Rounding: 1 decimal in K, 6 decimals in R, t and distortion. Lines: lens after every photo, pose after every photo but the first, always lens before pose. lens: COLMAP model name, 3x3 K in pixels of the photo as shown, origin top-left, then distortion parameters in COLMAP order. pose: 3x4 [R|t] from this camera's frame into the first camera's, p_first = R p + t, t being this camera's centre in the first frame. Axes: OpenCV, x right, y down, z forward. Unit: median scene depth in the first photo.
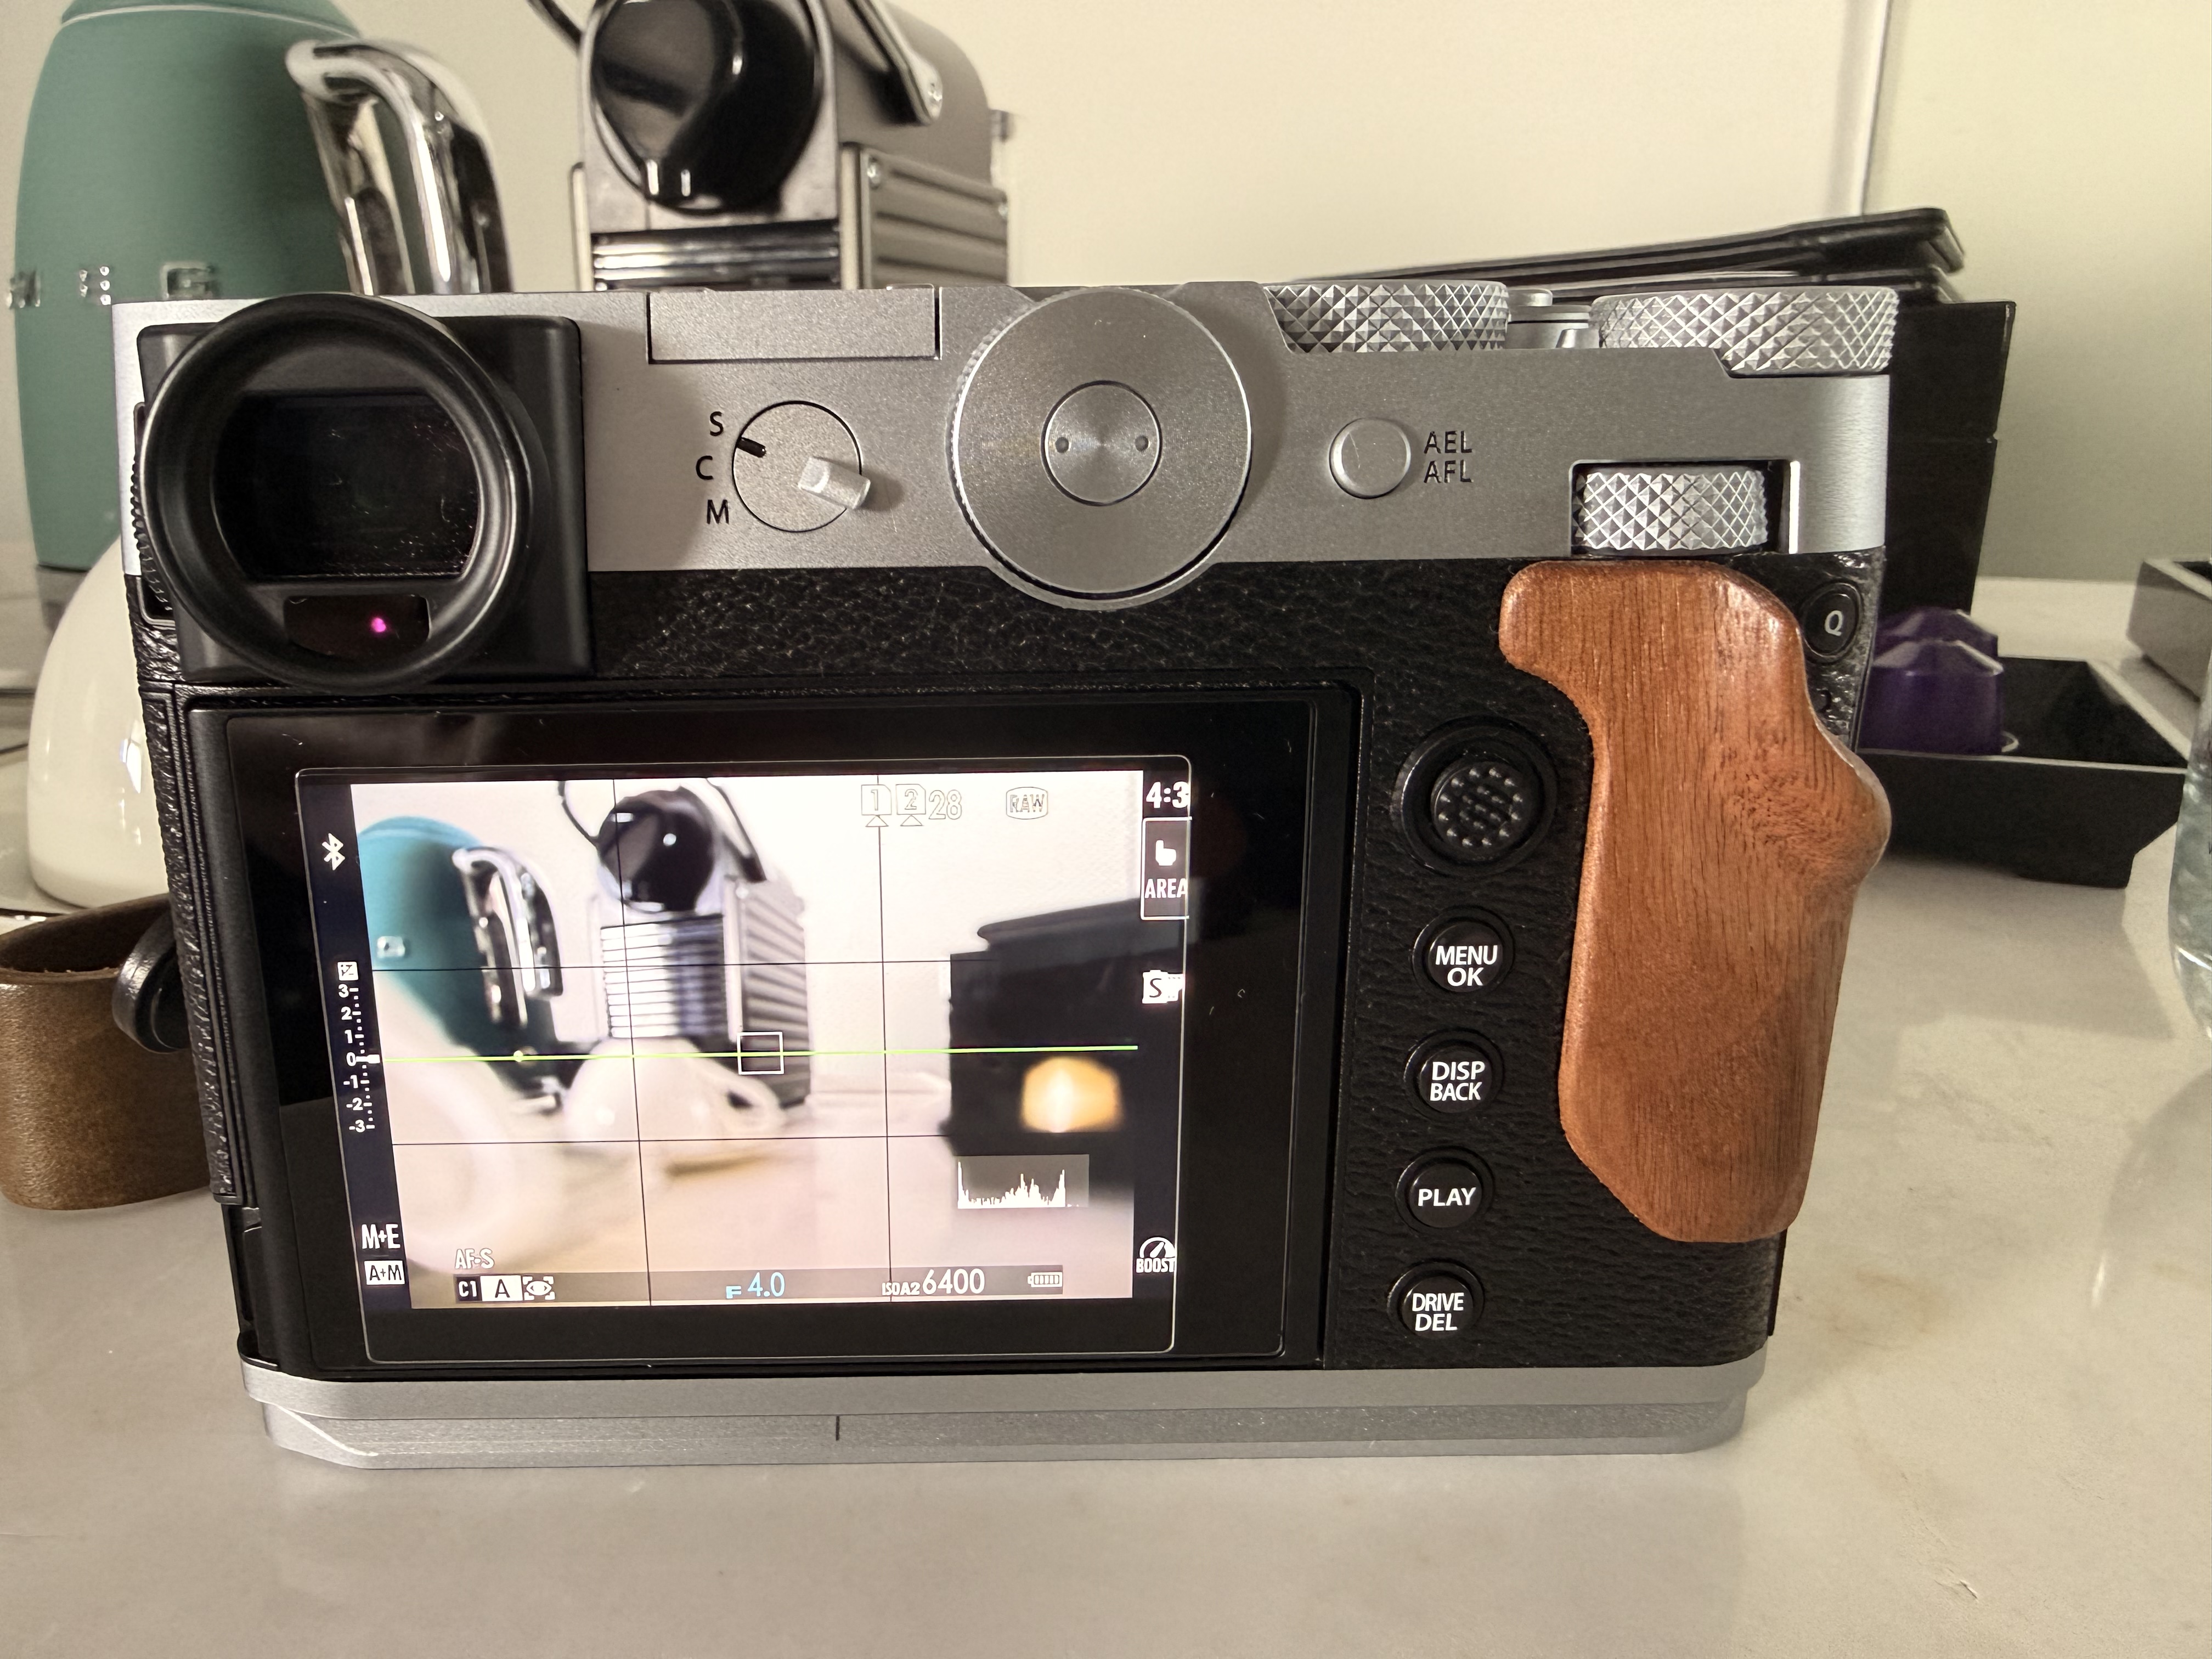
lens RADIAL K [[1534.7, 0, 1076.4], [0, 1534.7, 834.4], [0, 0, 1]] dist [0.082438, 0.002979]
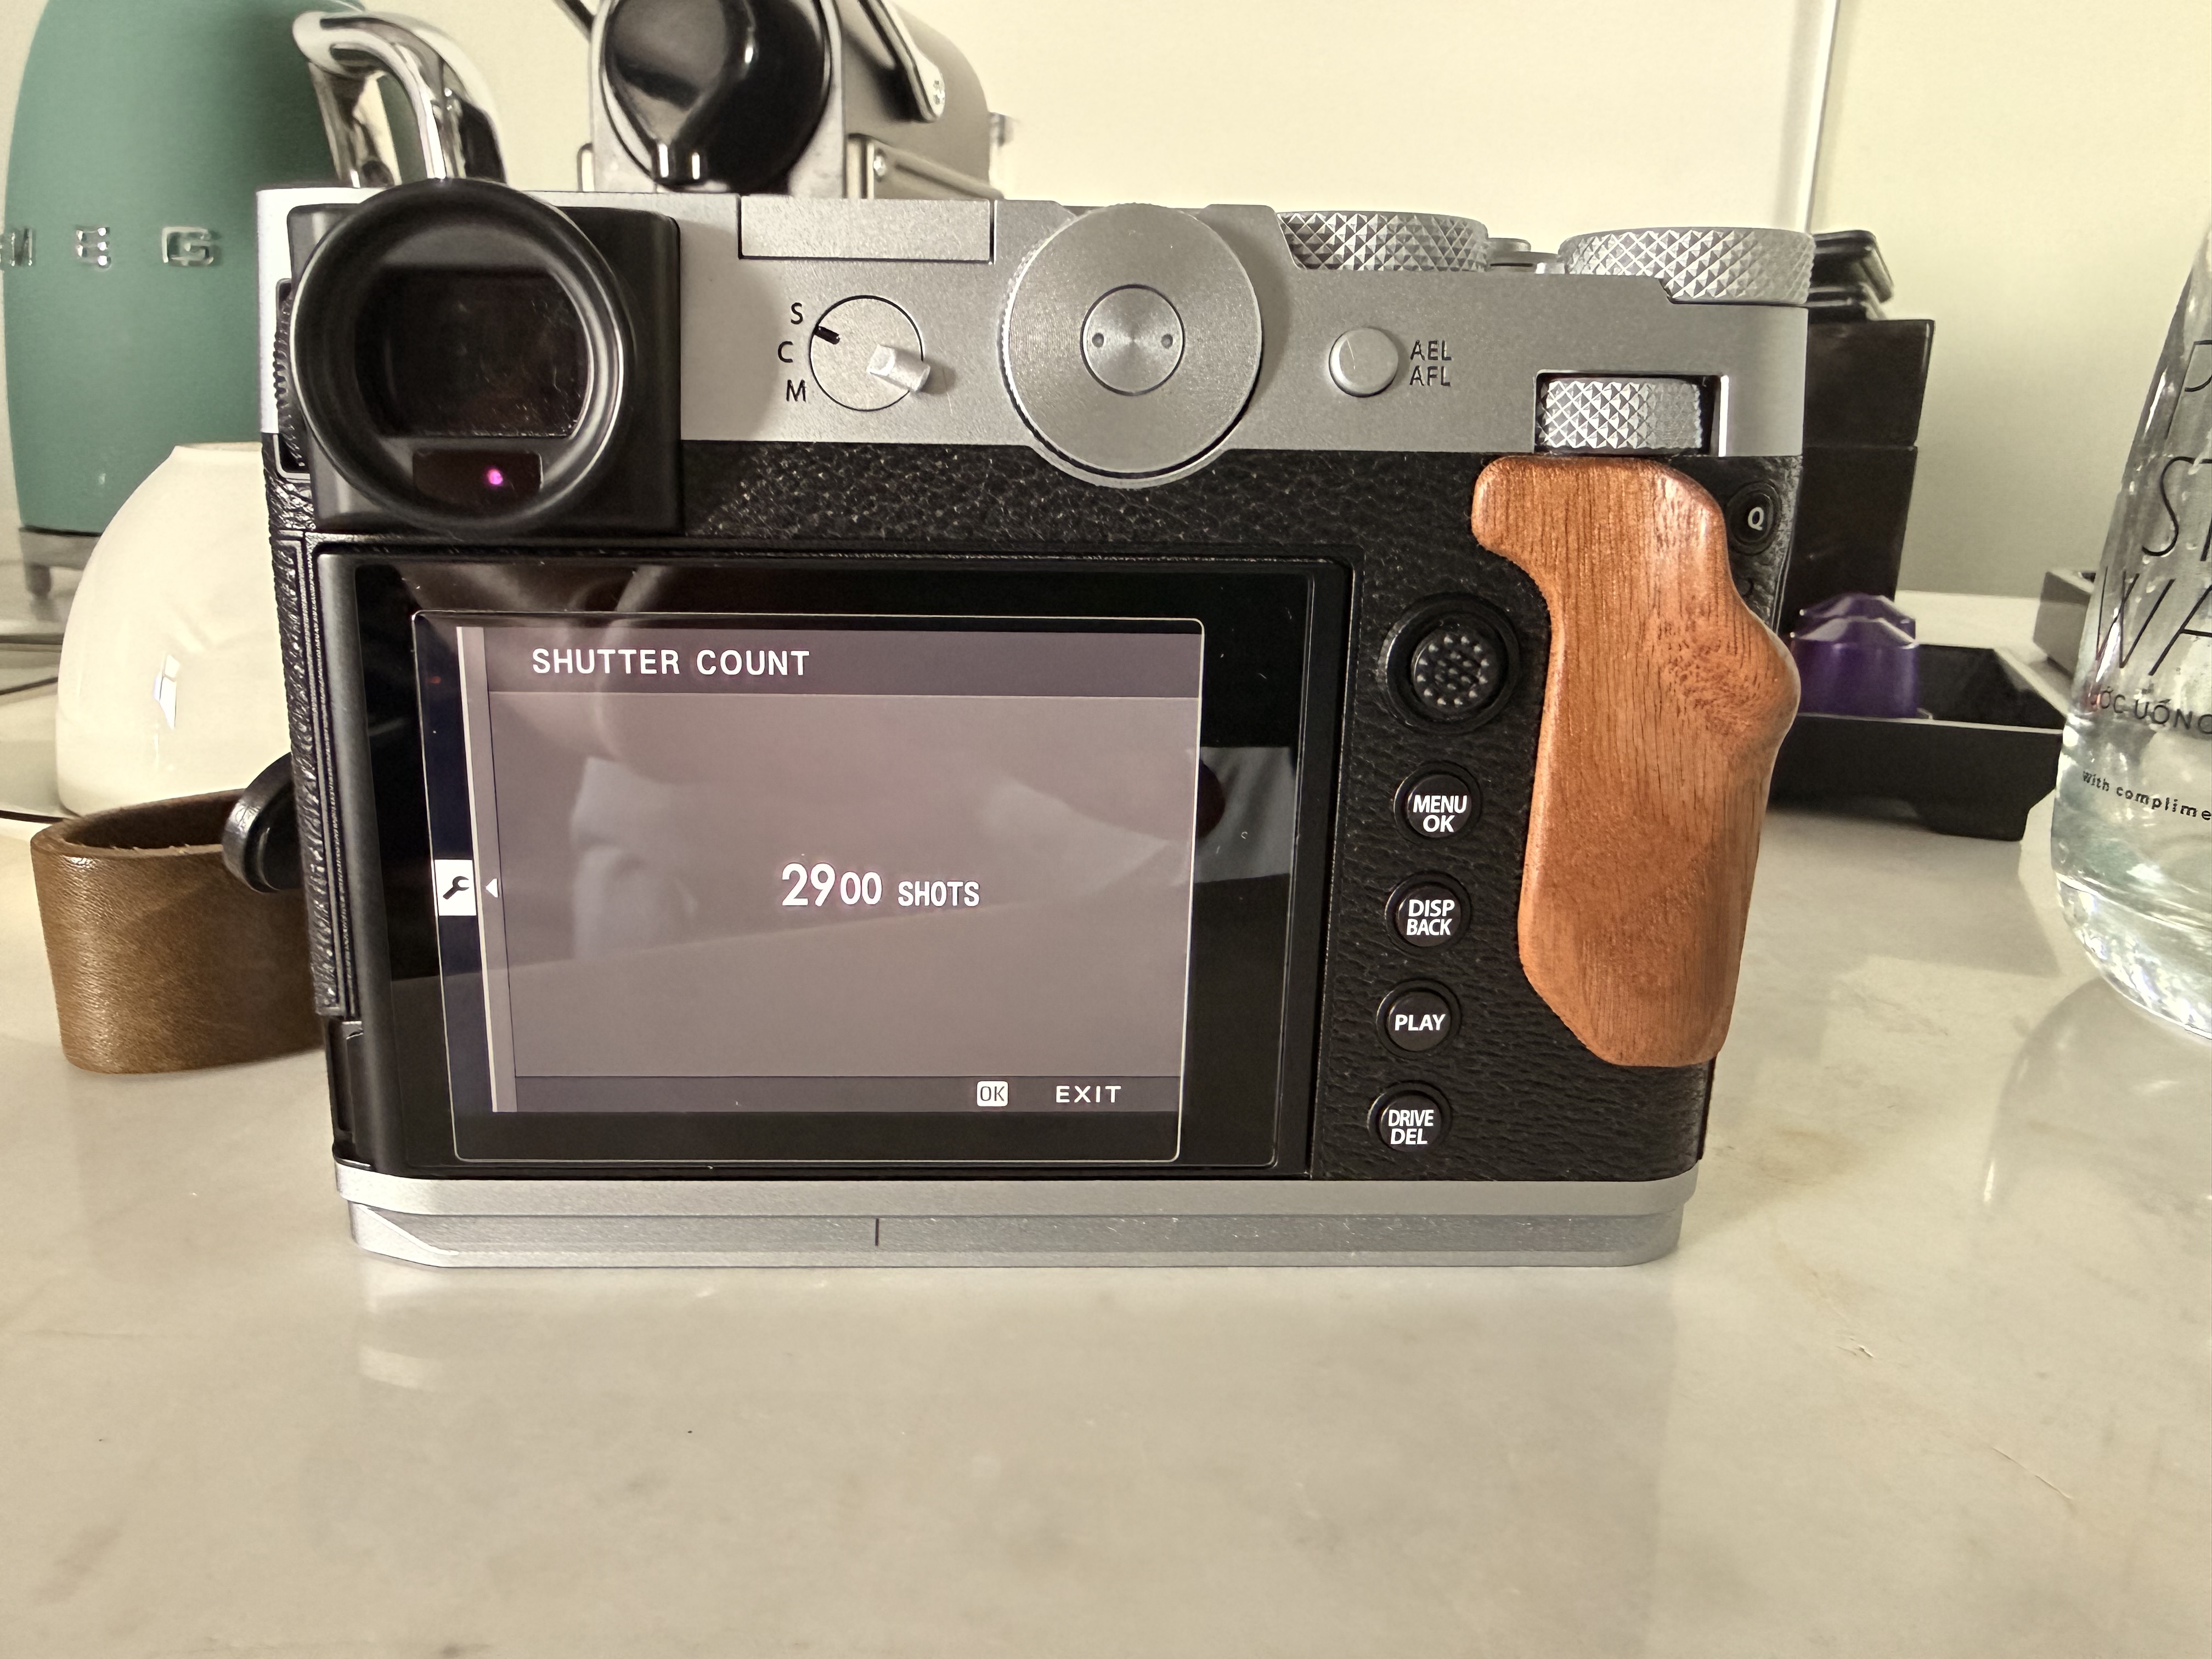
lens RADIAL K [[1547.7, 0, 1106.0], [0, 1547.7, 829.5], [0, 0, 1]] dist [0.070126, 0.063539]
pose [[0.998928, 0.012954, 0.044436, -0.047505], [-0.011857, 0.999621, -0.024860, 0.132940], [-0.044742, 0.024307, 0.998703, -0.144398]]
